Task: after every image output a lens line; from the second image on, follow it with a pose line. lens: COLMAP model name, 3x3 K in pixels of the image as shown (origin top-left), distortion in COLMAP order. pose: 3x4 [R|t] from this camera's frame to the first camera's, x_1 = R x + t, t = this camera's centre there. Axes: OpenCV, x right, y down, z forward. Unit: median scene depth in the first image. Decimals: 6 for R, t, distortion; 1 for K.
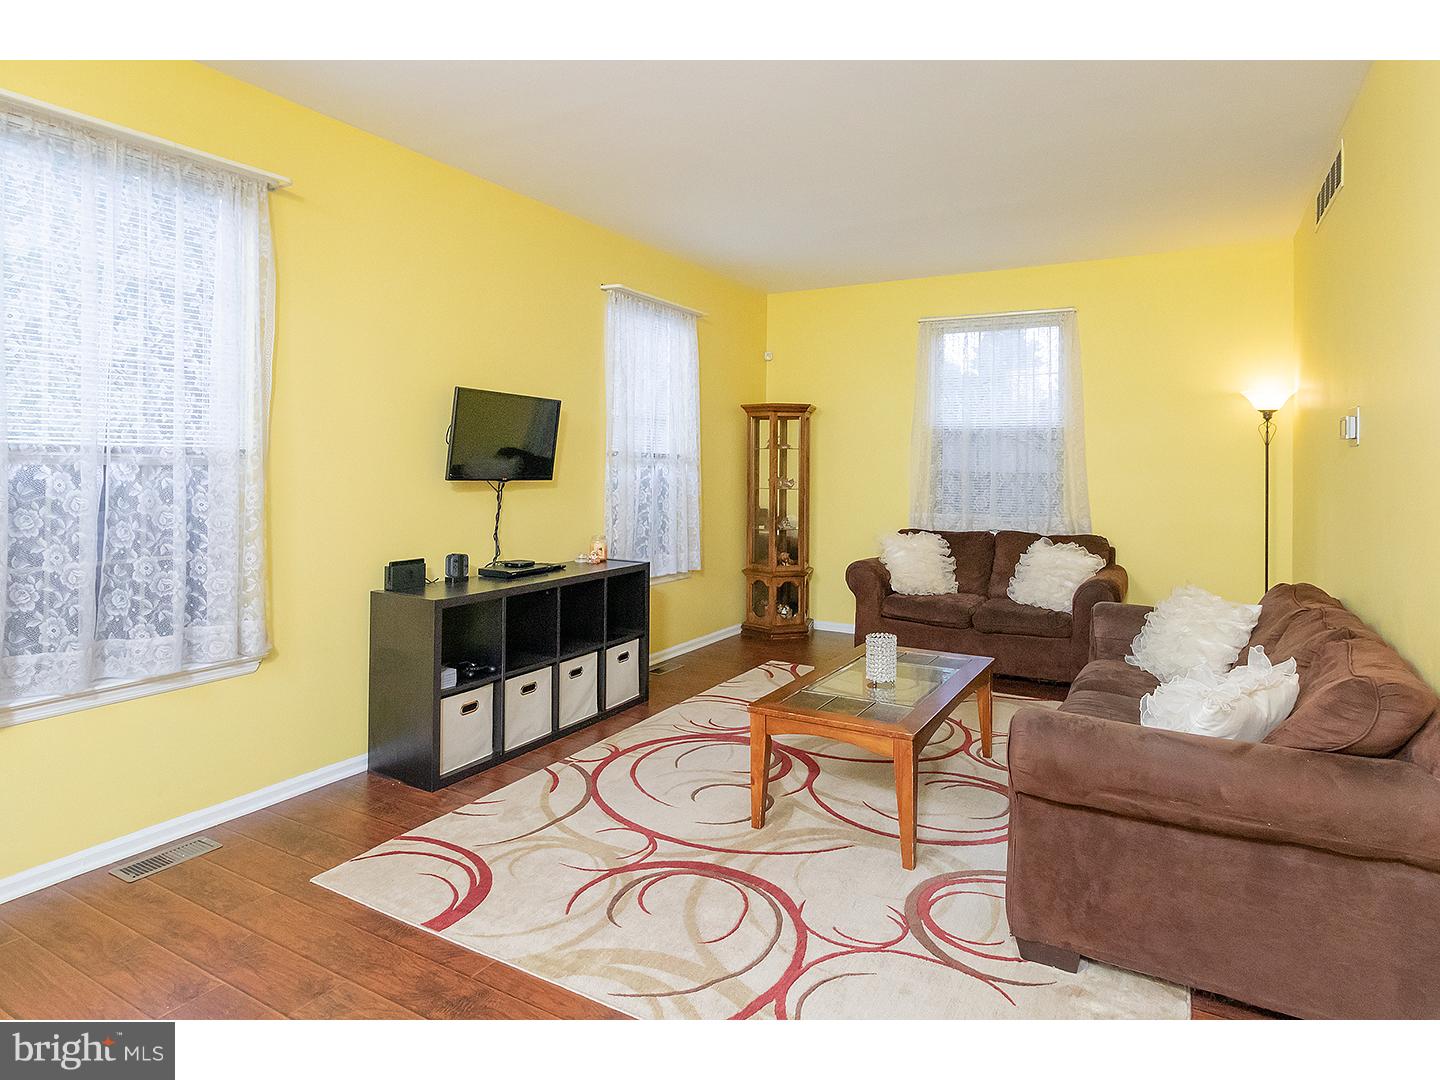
lens RADIAL K [[922.6, 0, 718.1], [0, 922.6, 542.1], [0, 0, 1]] dist [-0.005819, 0.000993]
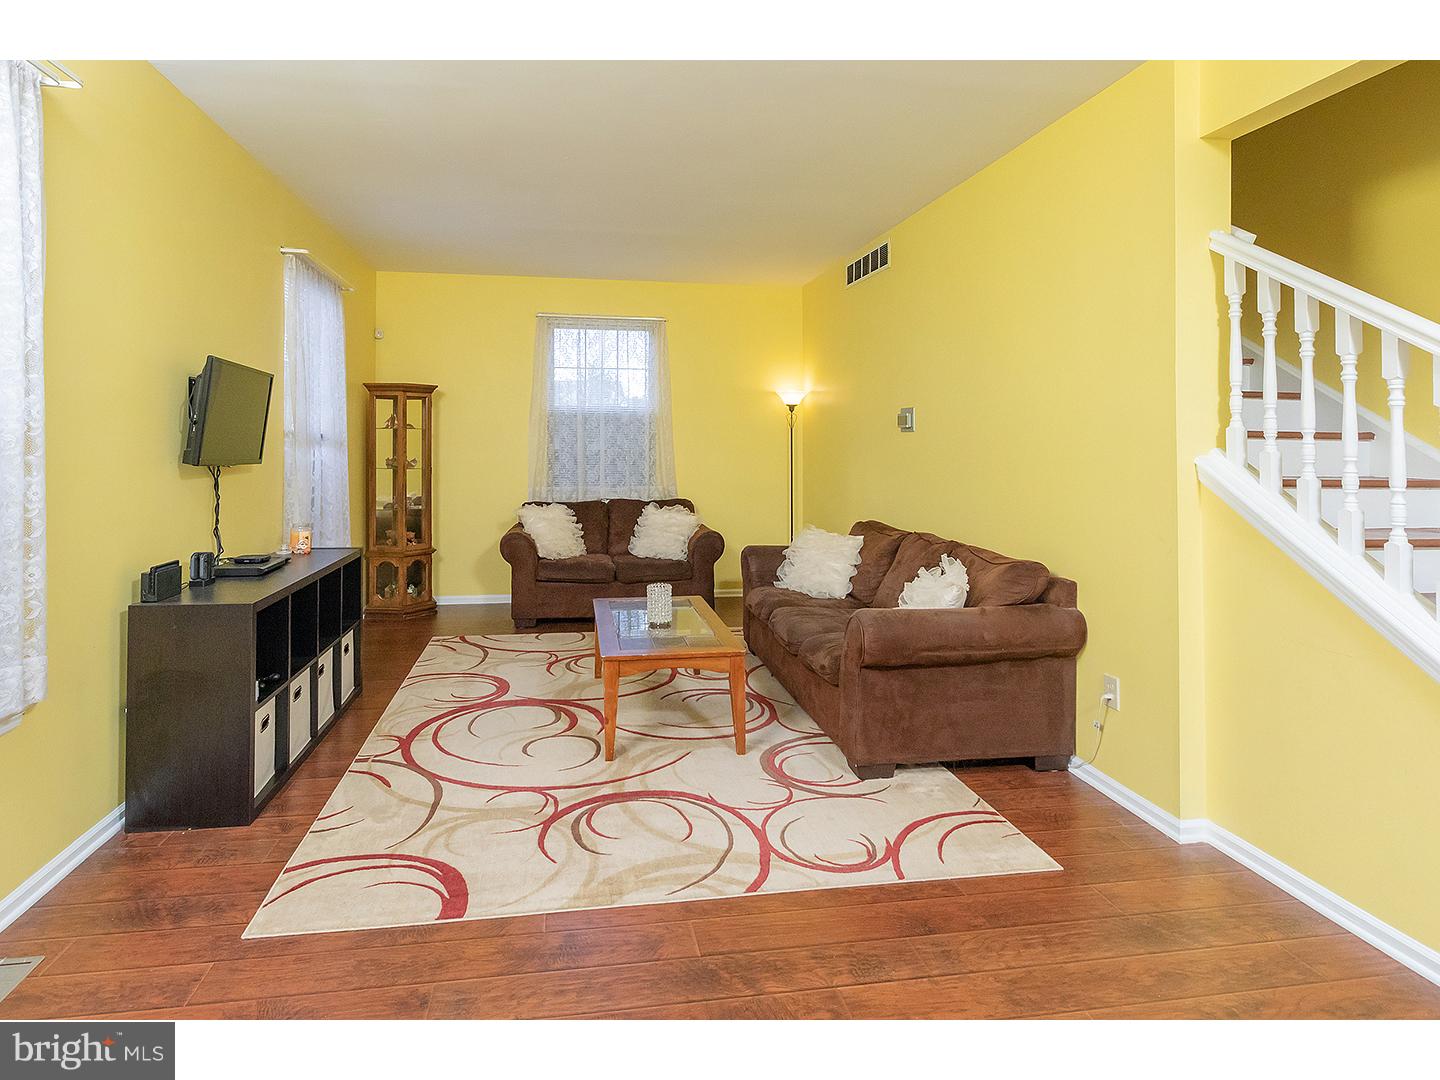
lens RADIAL K [[922.6, 0, 720.0], [0, 922.6, 538.3], [0, 0, 1]] dist [-0.005819, 0.000993]
pose [[0.714298, -0.075604, 0.695746, -0.557210], [0.060832, 0.997092, 0.045896, -0.010648], [-0.697192, 0.009540, 0.716821, 0.063844]]
